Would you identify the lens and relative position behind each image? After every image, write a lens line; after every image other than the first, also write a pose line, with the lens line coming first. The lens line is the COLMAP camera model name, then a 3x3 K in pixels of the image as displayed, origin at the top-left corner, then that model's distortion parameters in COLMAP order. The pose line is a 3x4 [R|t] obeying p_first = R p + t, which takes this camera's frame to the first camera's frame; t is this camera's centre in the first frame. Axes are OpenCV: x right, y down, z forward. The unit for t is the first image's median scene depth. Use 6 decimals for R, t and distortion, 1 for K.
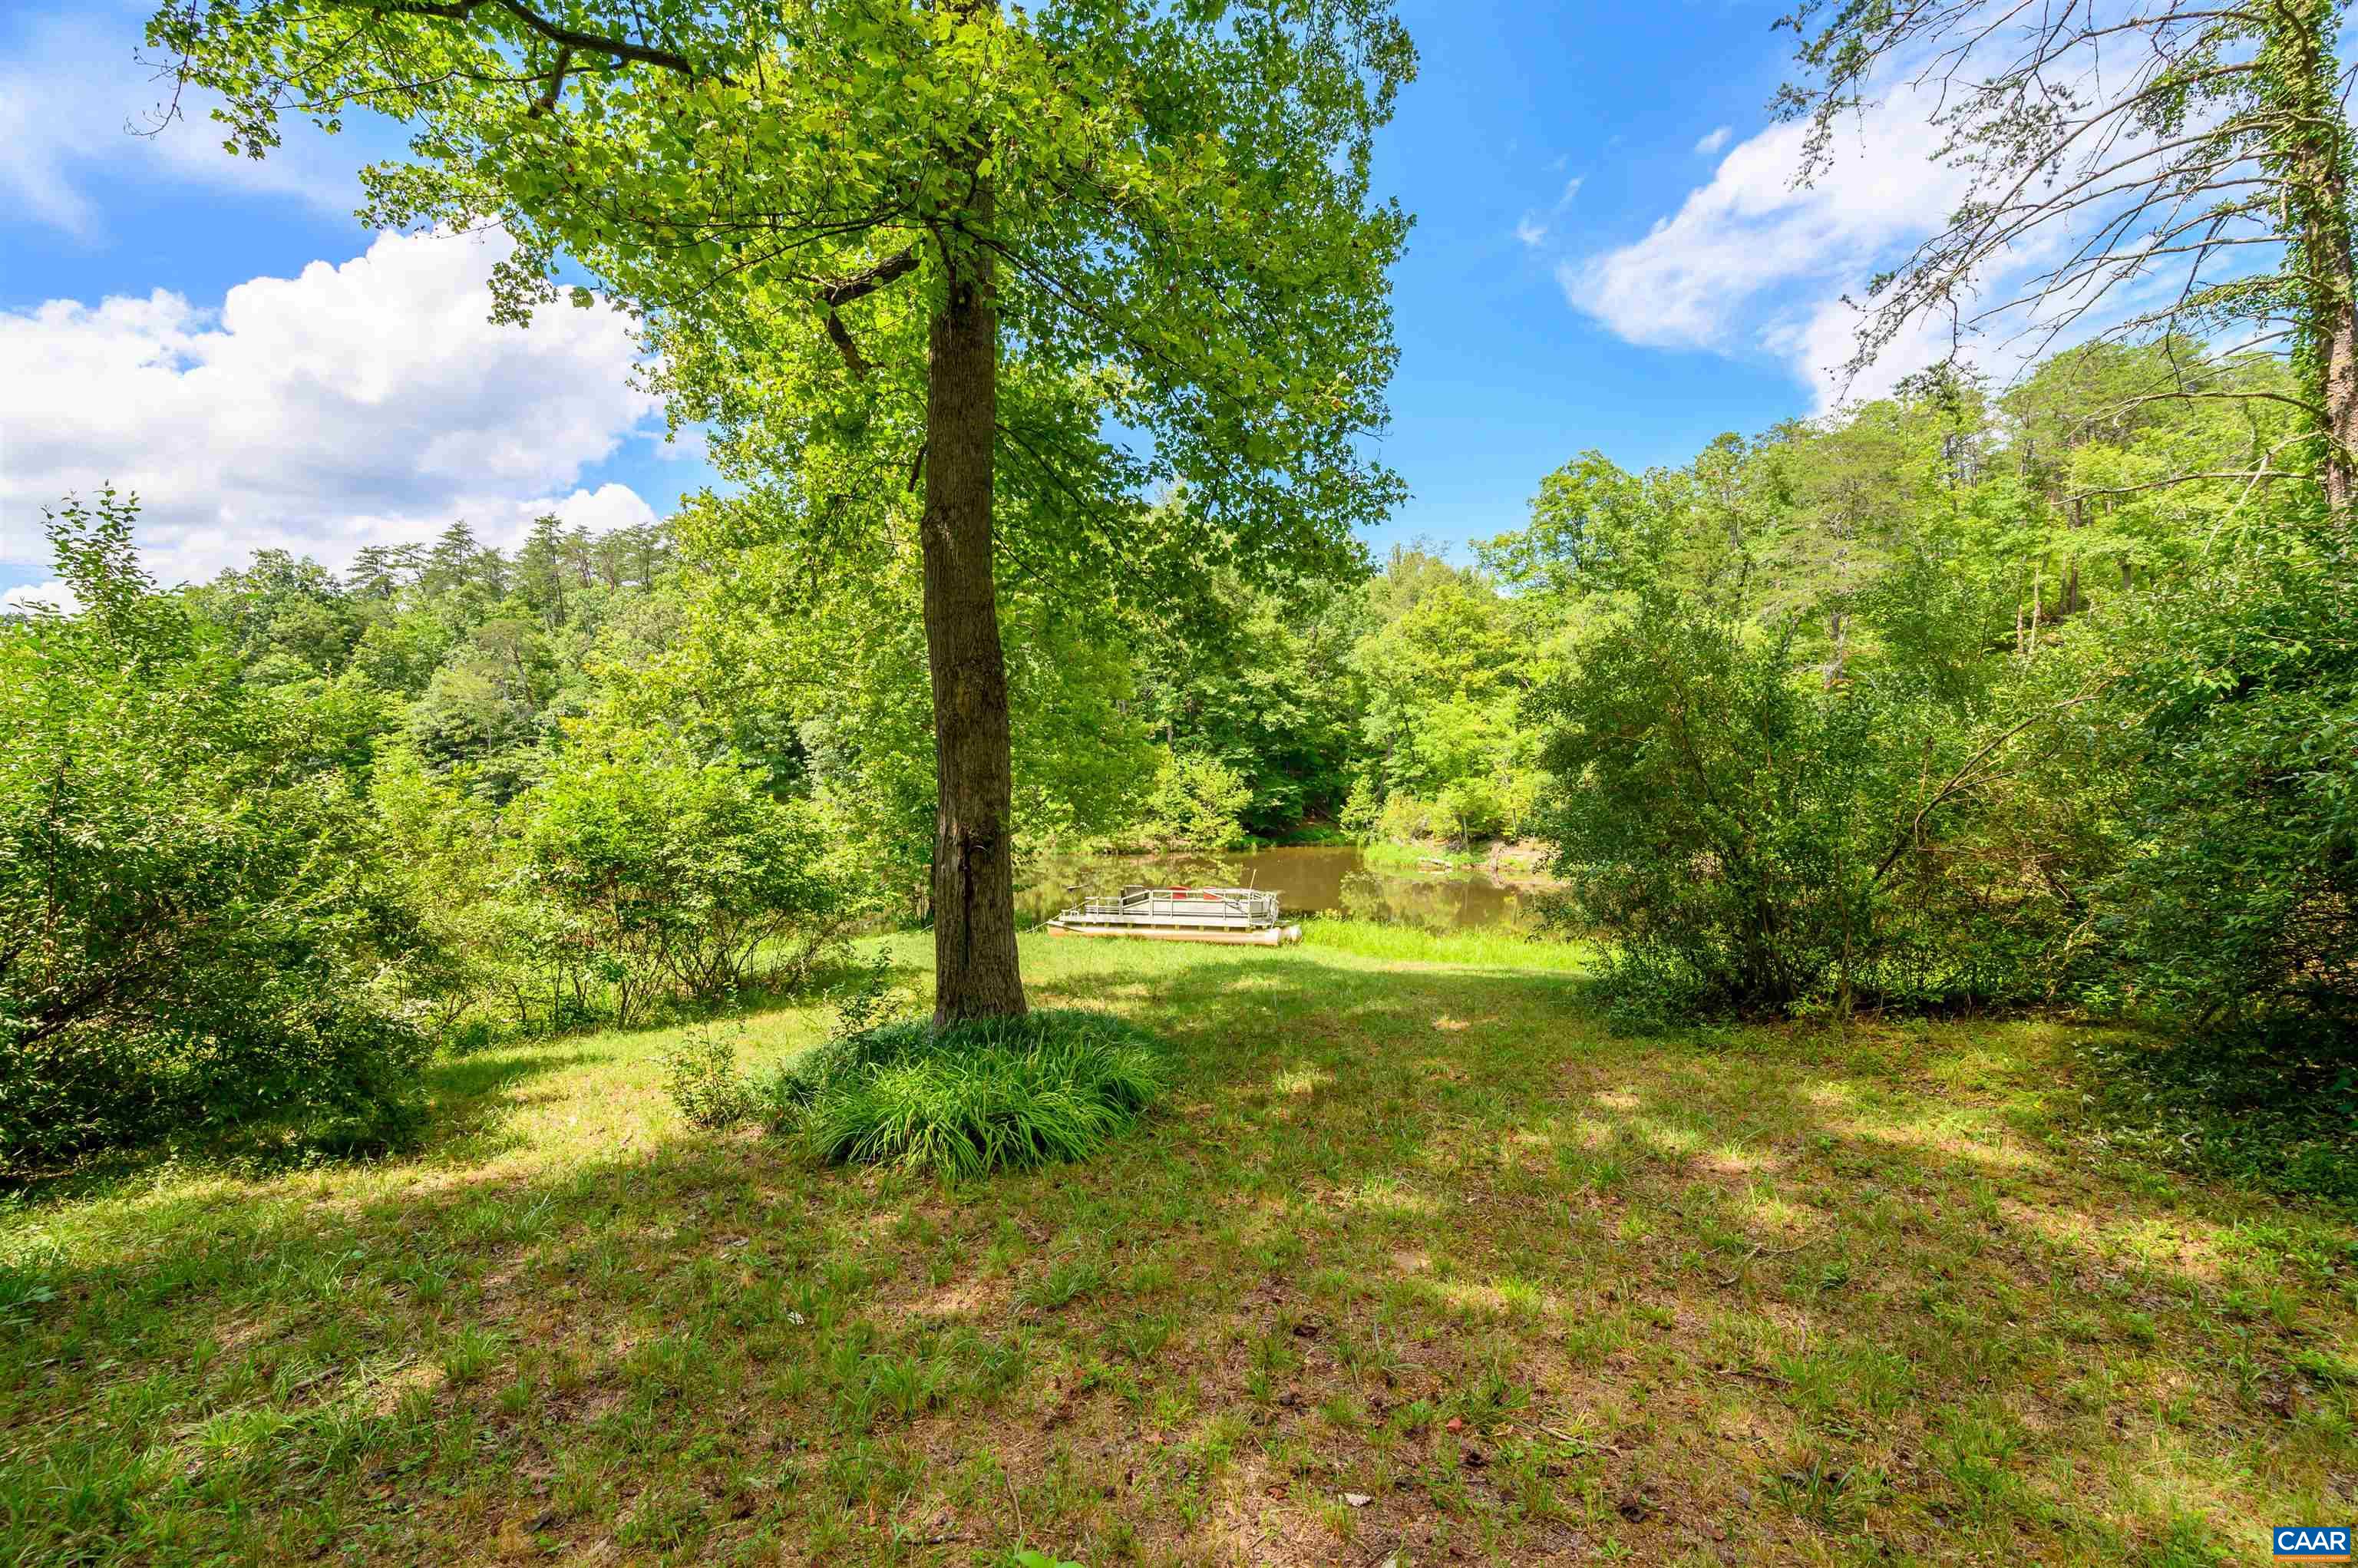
lens RADIAL K [[927.0, 0, 1179.3], [0, 927.0, 790.6], [0, 0, 1]] dist [-0.000623, 0.000106]
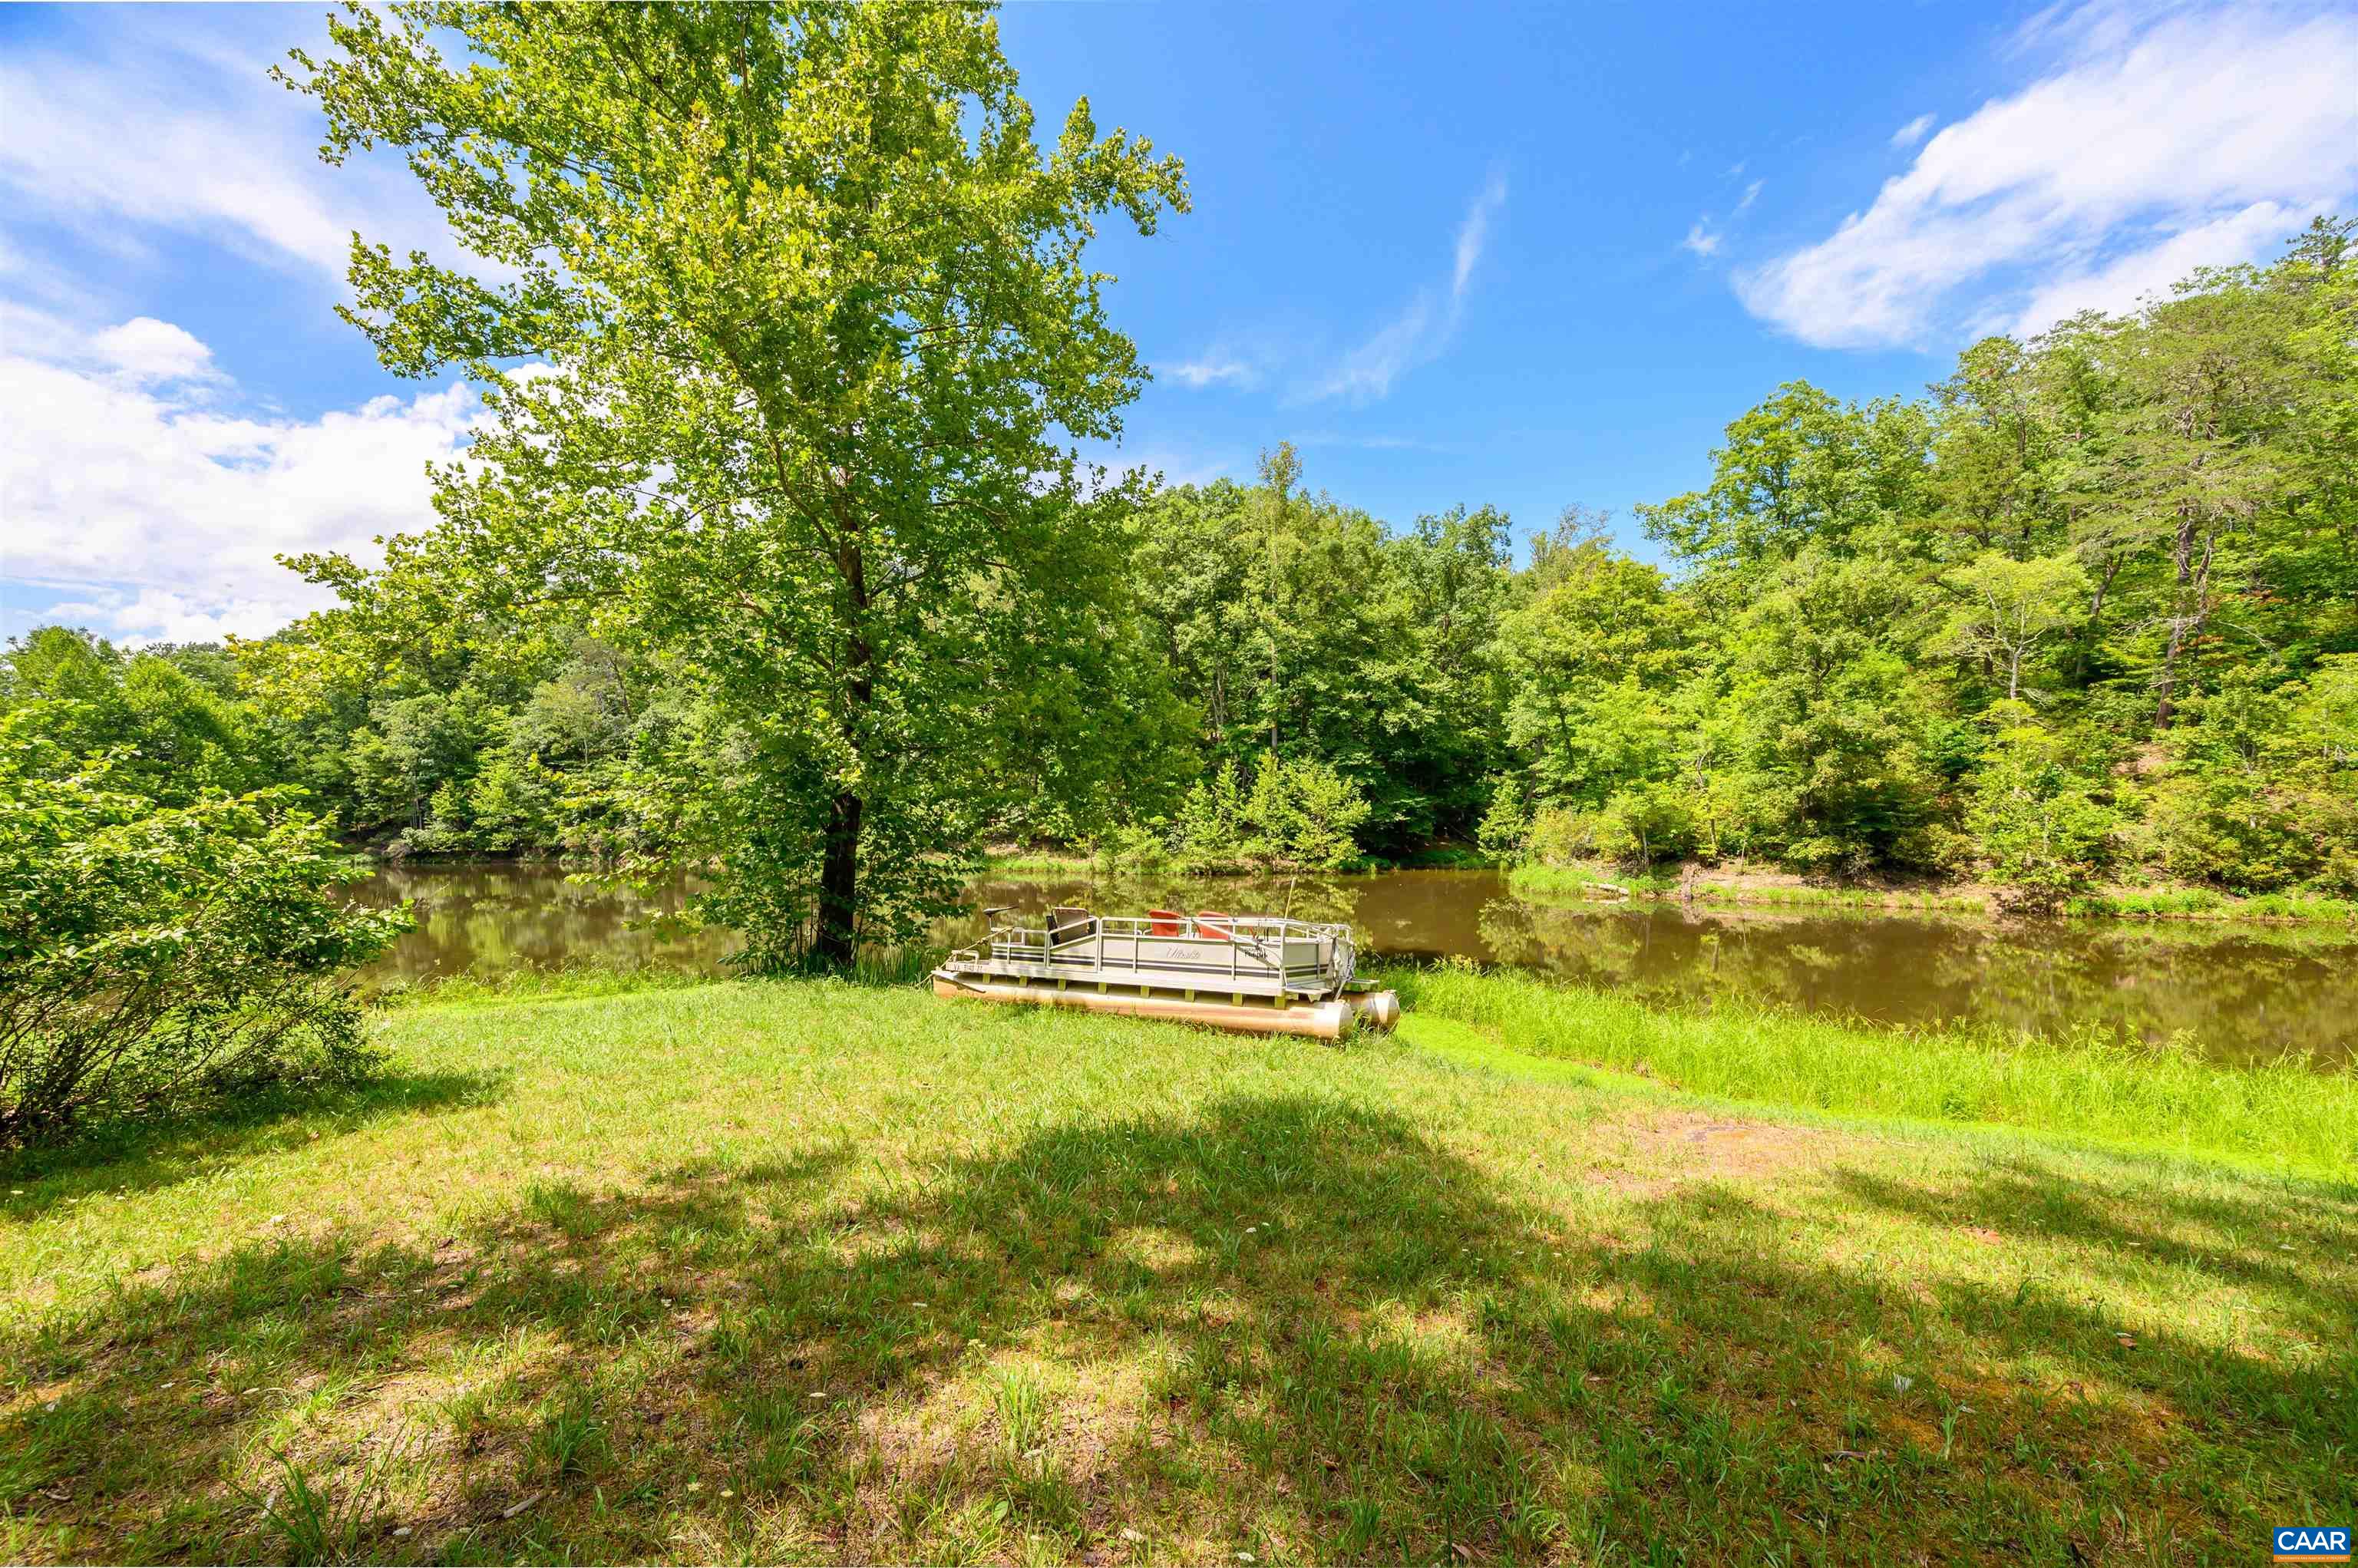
lens RADIAL K [[927.0, 0, 1179.3], [0, 927.0, 790.6], [0, 0, 1]] dist [-0.000623, 0.000106]
pose [[0.990213, -0.001732, -0.139556, 0.024225], [-0.002358, 0.999573, -0.029138, 0.014564], [0.139547, 0.029182, 0.989785, 0.137747]]
